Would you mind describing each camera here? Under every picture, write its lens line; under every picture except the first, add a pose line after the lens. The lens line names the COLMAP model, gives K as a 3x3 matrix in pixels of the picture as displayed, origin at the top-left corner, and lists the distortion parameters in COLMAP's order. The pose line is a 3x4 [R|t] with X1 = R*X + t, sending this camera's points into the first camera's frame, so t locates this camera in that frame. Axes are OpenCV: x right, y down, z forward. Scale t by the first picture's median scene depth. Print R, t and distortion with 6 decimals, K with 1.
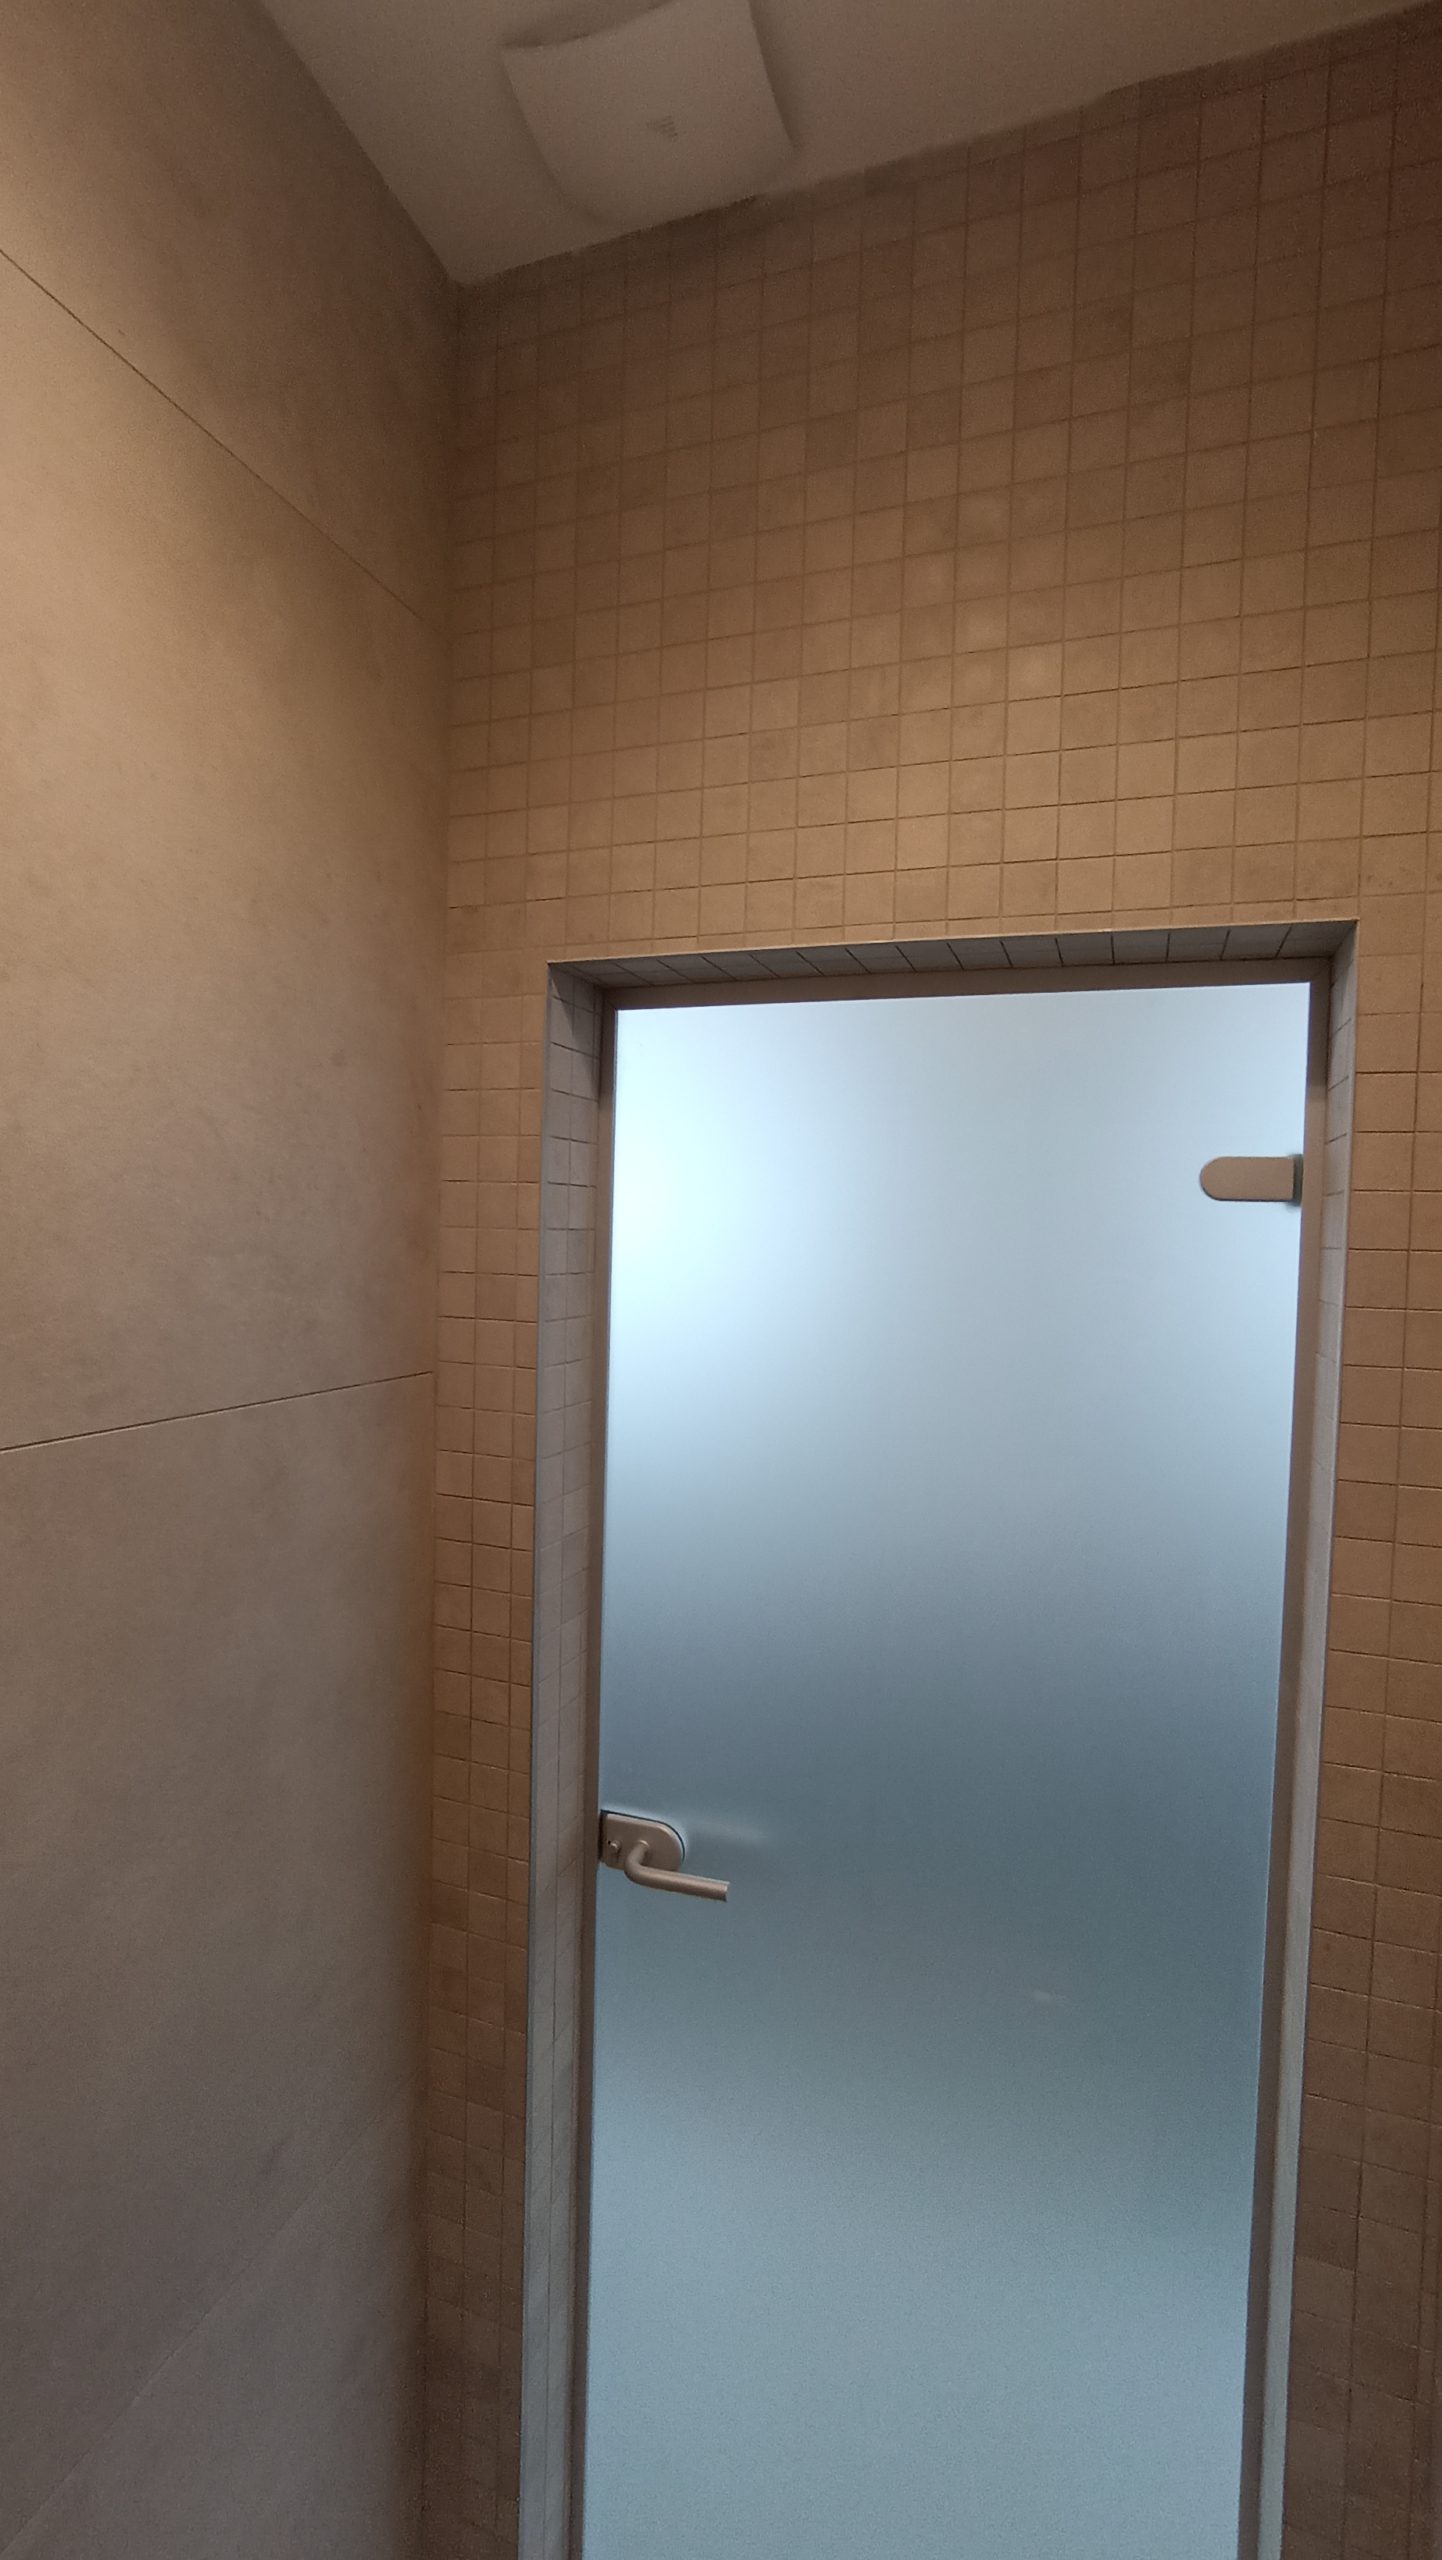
lens RADIAL K [[1150.6, 0, 721.0], [0, 1150.6, 1280.0], [0, 0, 1]] dist [-0.034440, 0.016064]
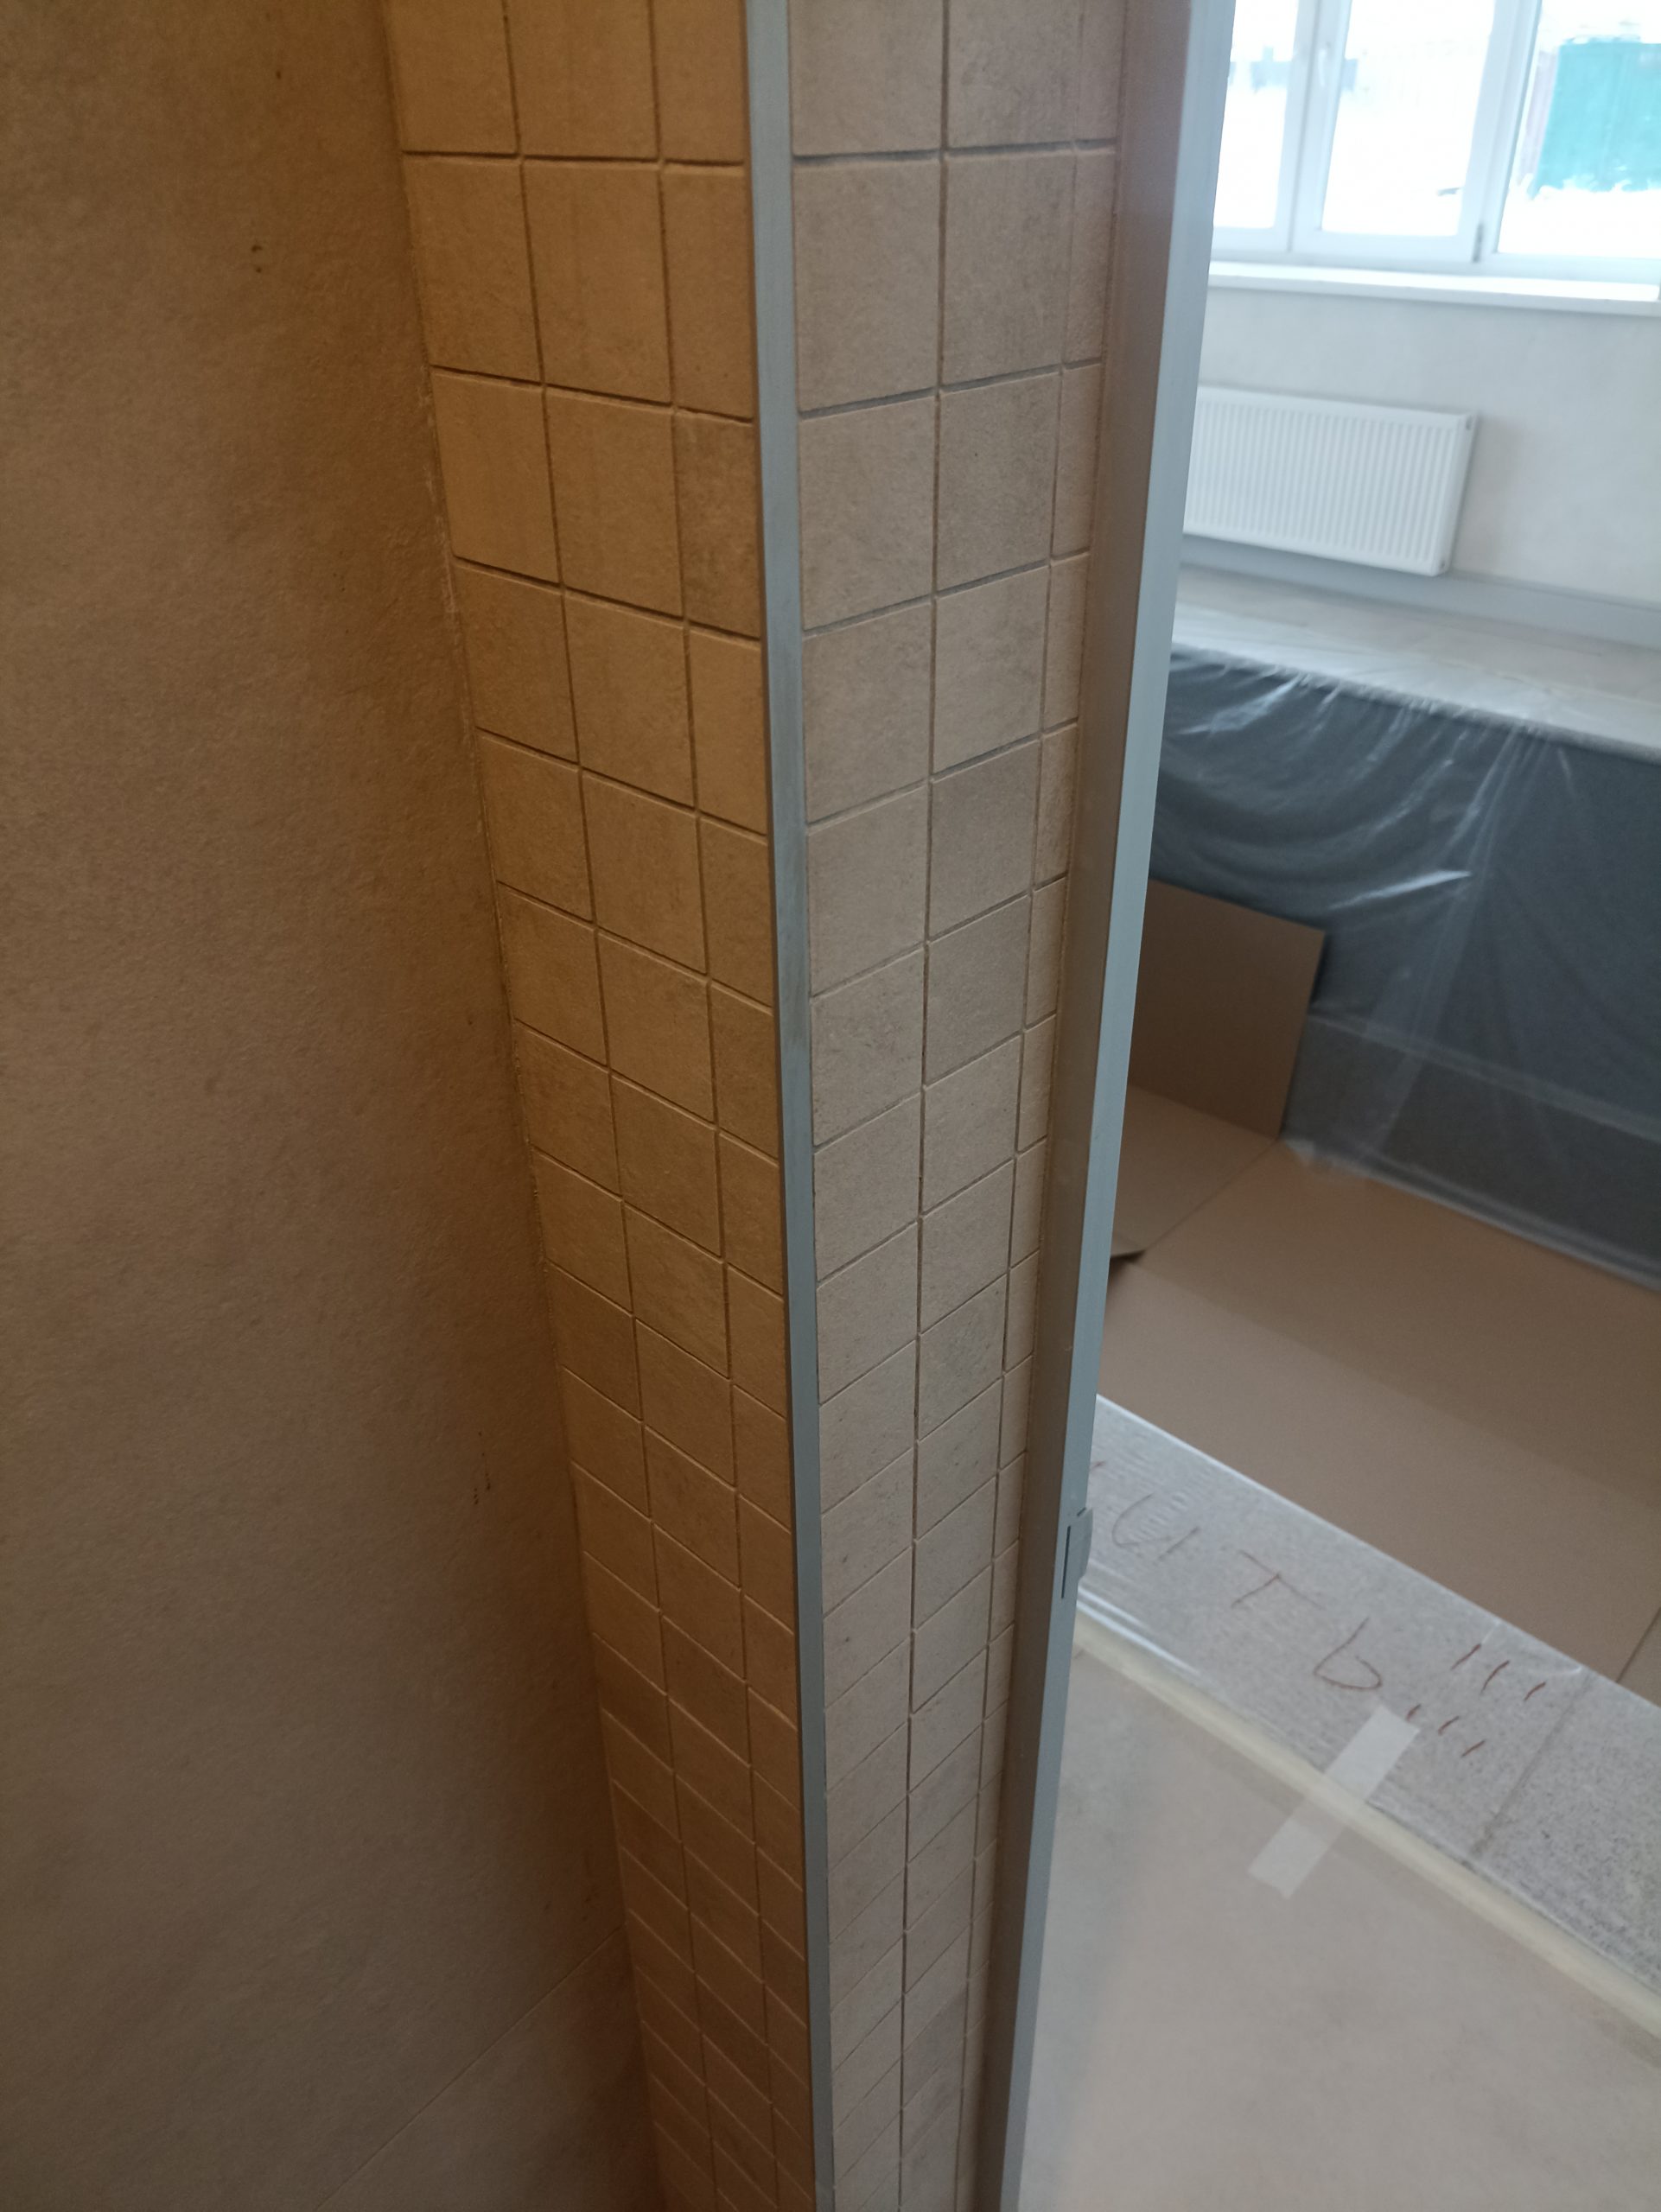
lens RADIAL K [[1643.1, 0, 830.5], [0, 1643.1, 1106.0], [0, 0, 1]] dist [0.008985, 0.011017]
pose [[0.908439, 0.187166, -0.373774, -0.012371], [0.019871, 0.873815, 0.485853, 0.117235], [0.417545, -0.448795, 0.790088, 0.696801]]
